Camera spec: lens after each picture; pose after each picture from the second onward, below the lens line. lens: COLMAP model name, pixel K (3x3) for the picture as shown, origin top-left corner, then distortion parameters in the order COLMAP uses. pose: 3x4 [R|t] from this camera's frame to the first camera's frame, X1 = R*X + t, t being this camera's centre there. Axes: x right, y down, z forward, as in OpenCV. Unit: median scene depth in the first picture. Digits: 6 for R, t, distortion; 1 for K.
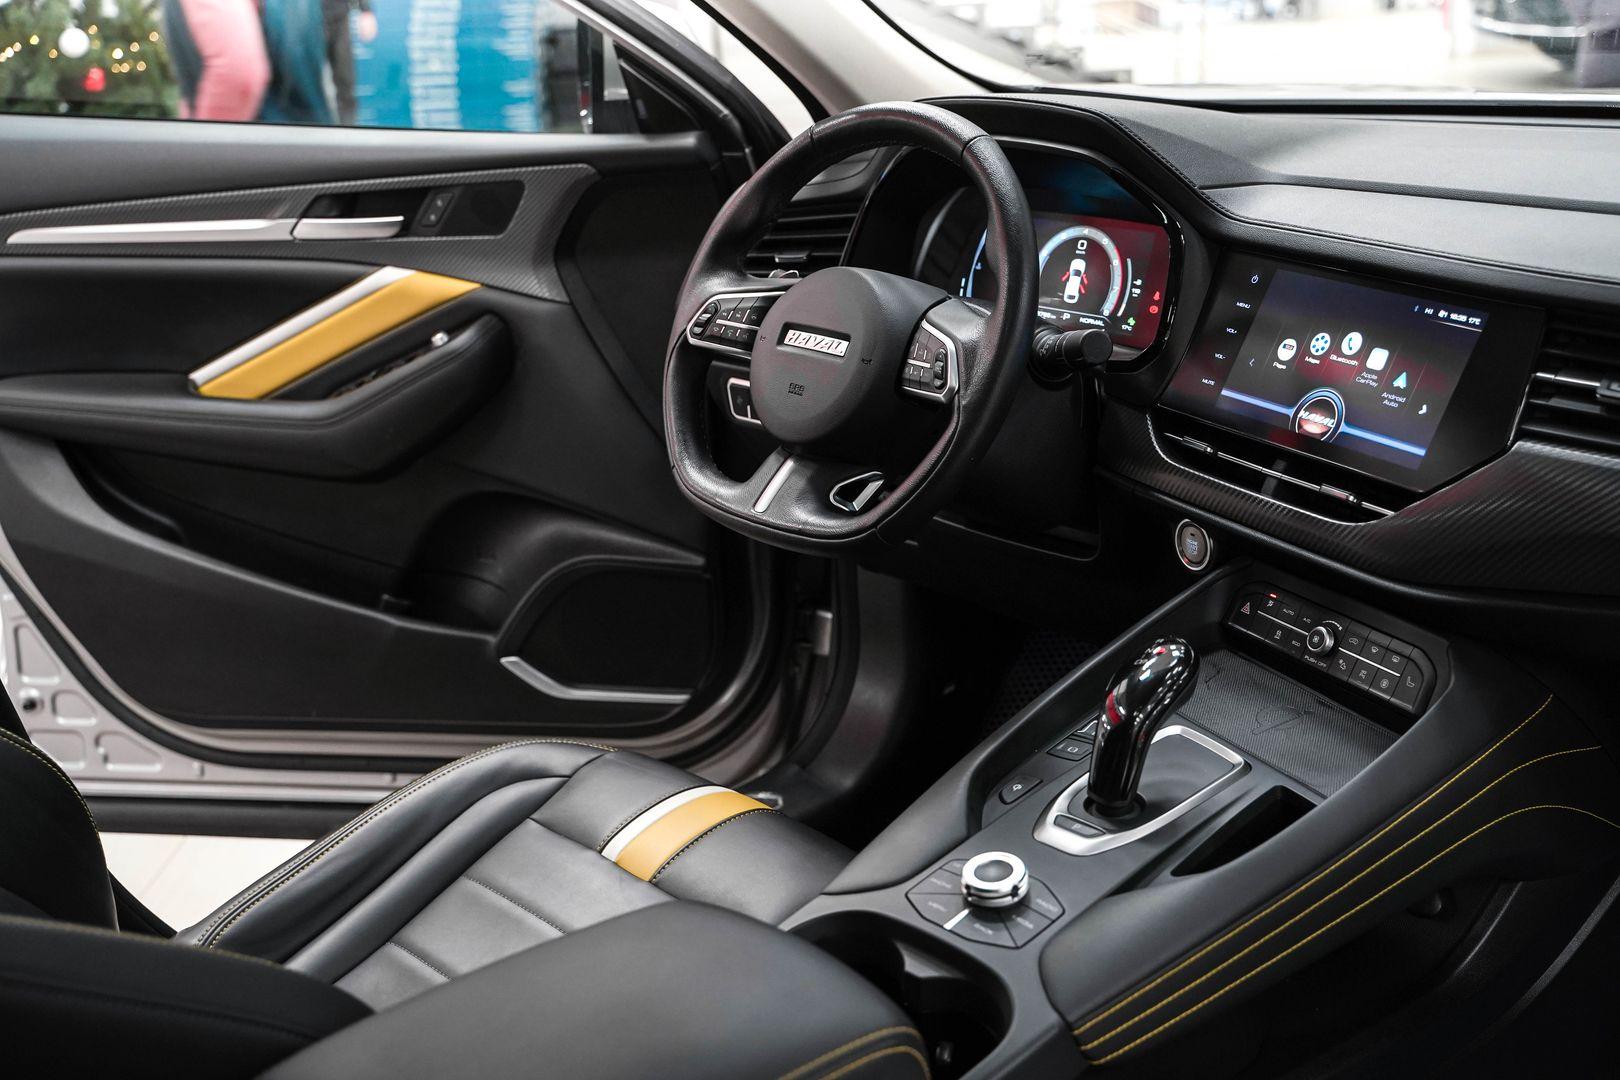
lens RADIAL K [[1848.5, 0, 810.1], [0, 1848.5, 540.9], [0, 0, 1]] dist [0.020886, 0.000000]
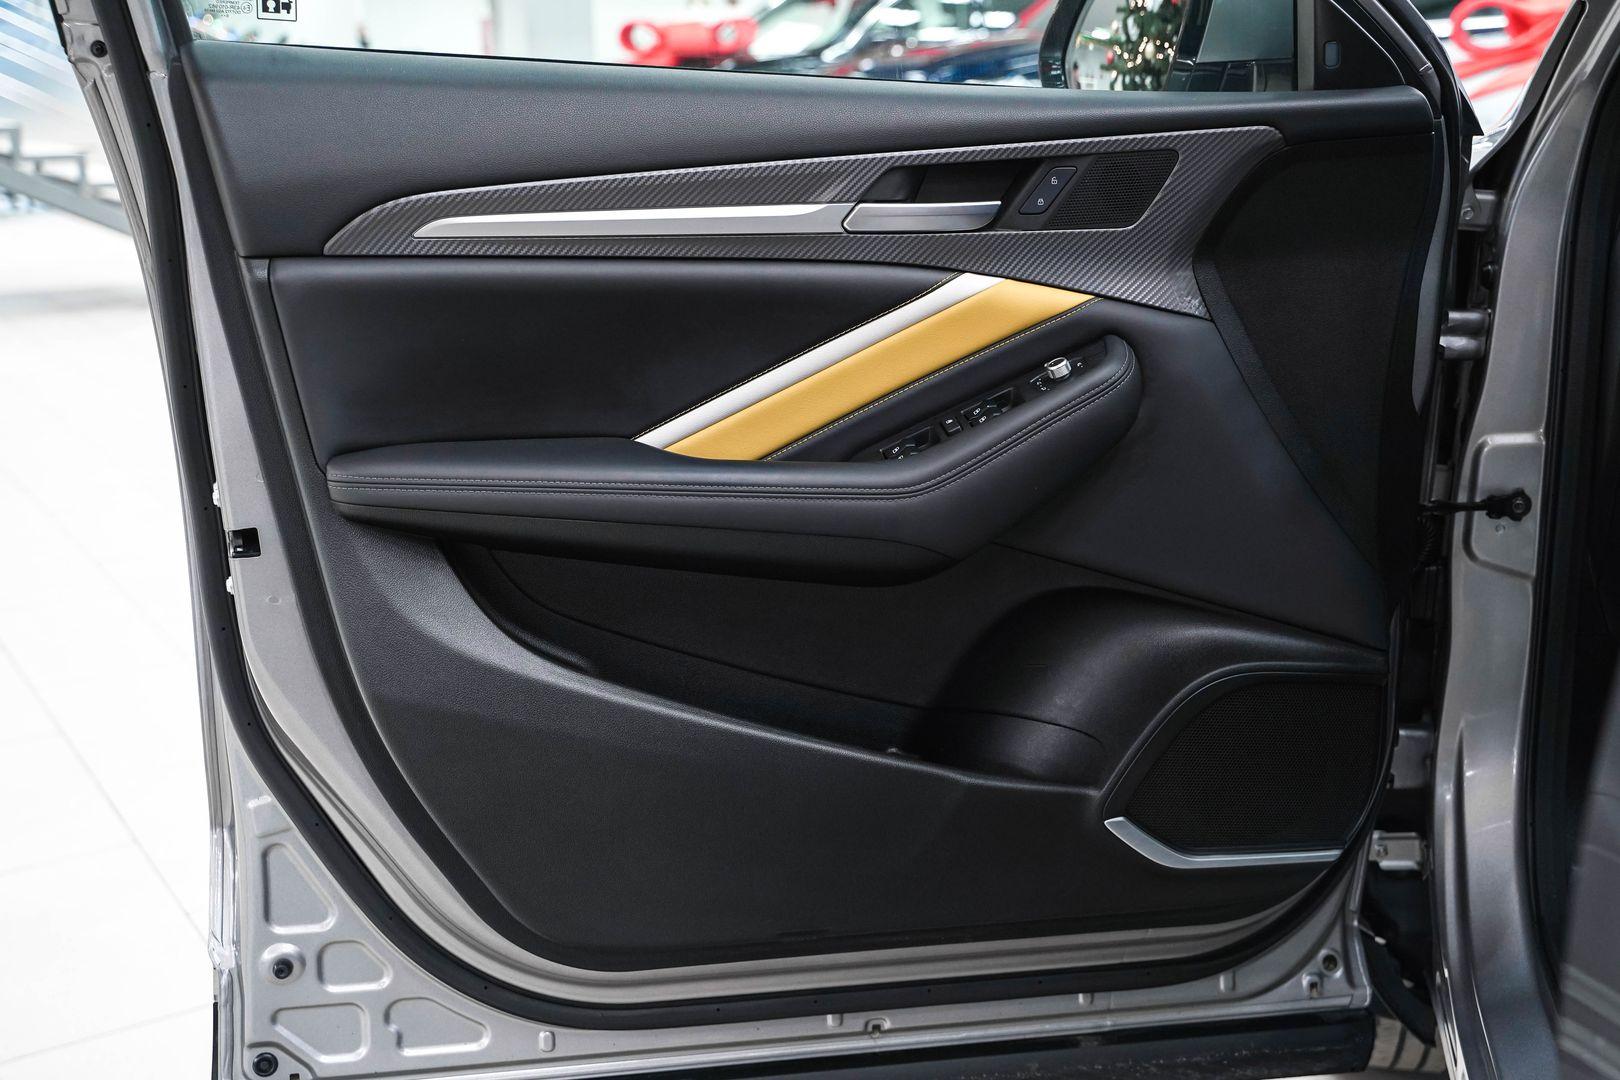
lens RADIAL K [[1951.7, 0, 809.7], [0, 1951.7, 540.0], [0, 0, 1]] dist [0.011084, 0.000000]
pose [[0.949575, -0.037509, 0.311288, -0.521599], [0.072258, 0.992274, -0.100856, 0.024994], [-0.305100, 0.118264, 0.944949, 0.322870]]
